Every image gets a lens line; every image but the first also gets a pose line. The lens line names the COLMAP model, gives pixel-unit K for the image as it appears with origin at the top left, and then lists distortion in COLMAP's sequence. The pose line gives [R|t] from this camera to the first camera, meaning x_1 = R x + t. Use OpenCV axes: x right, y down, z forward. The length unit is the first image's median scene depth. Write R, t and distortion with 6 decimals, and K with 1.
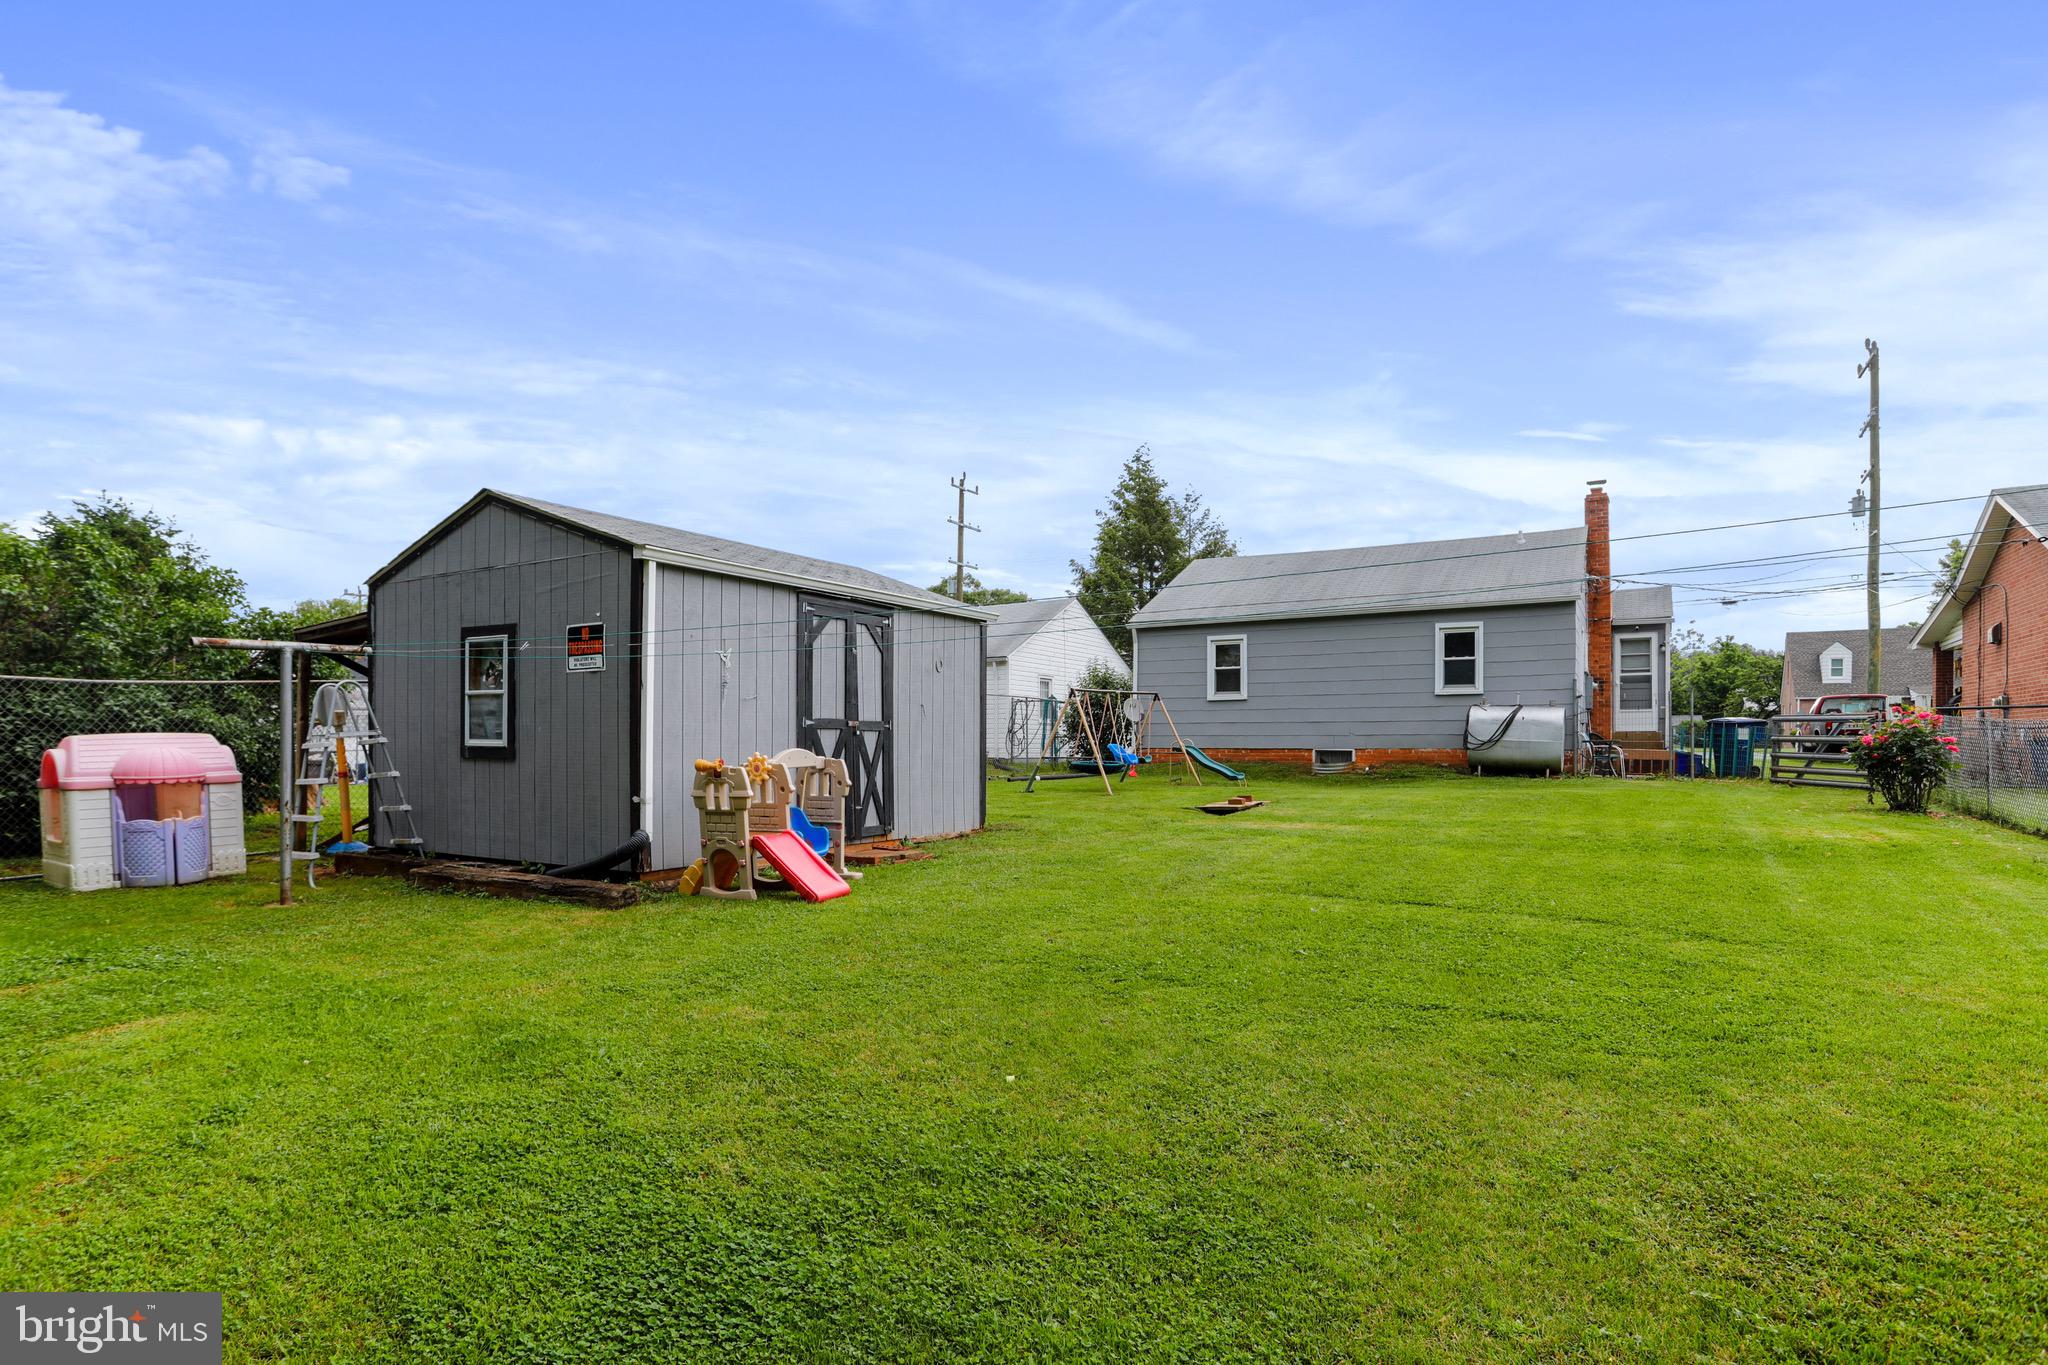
lens RADIAL K [[1040.2, 0, 1024.0], [0, 1040.2, 682.5], [0, 0, 1]] dist [0.001105, 0.000122]
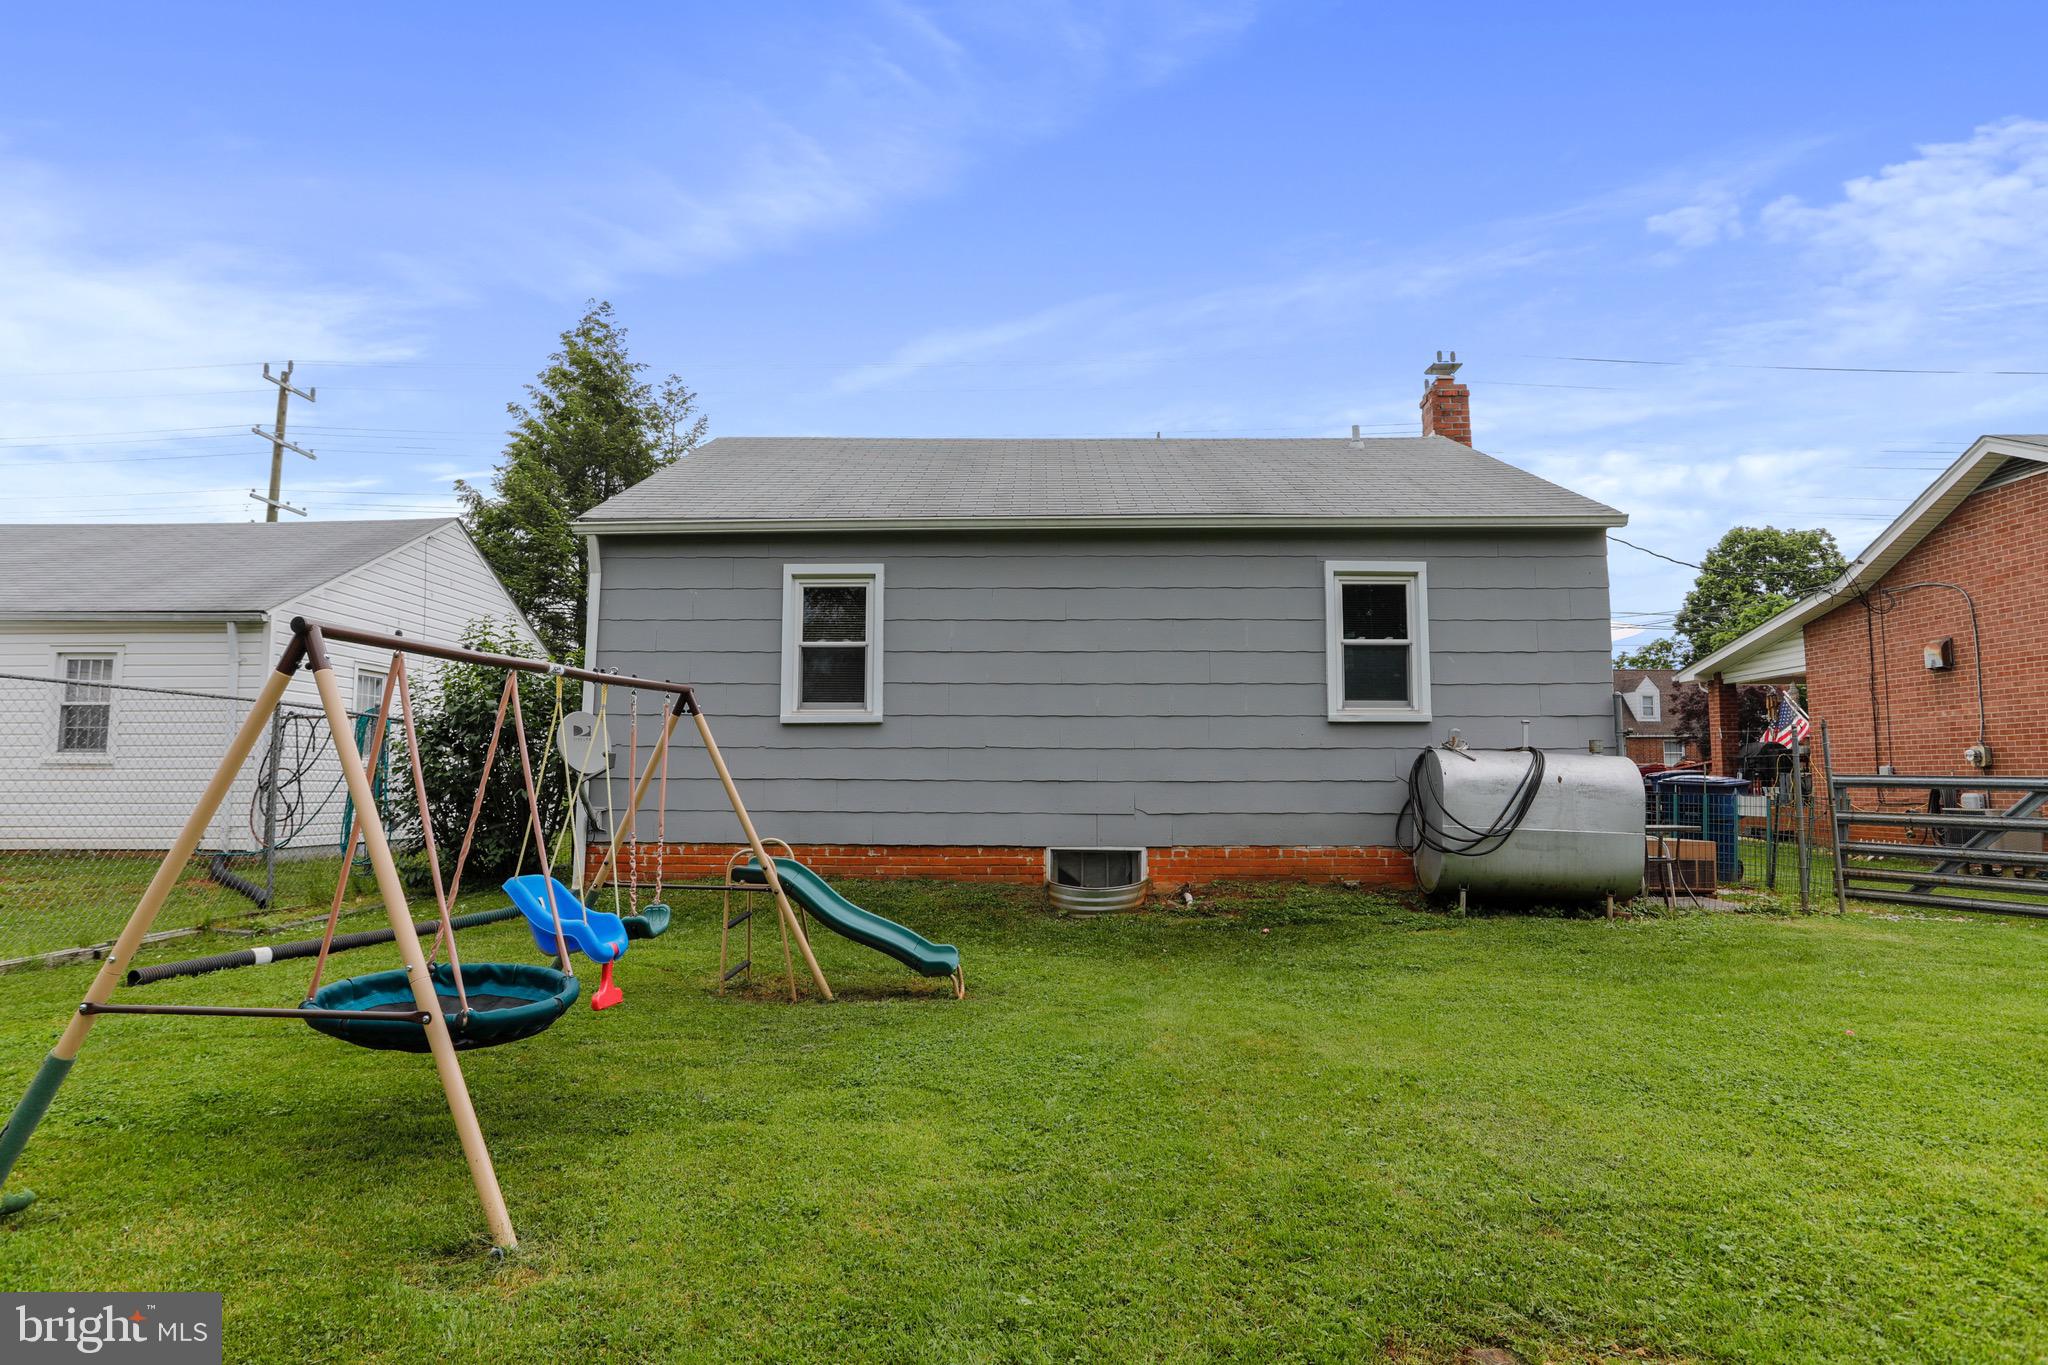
lens RADIAL K [[1171.7, 0, 1024.0], [0, 1171.7, 682.5], [0, 0, 1]] dist [-0.037289, 0.001882]
pose [[0.880899, 0.044306, 0.471226, 0.046574], [-0.030877, 0.998868, -0.036196, 0.015308], [-0.472296, 0.017335, 0.881270, 0.563936]]
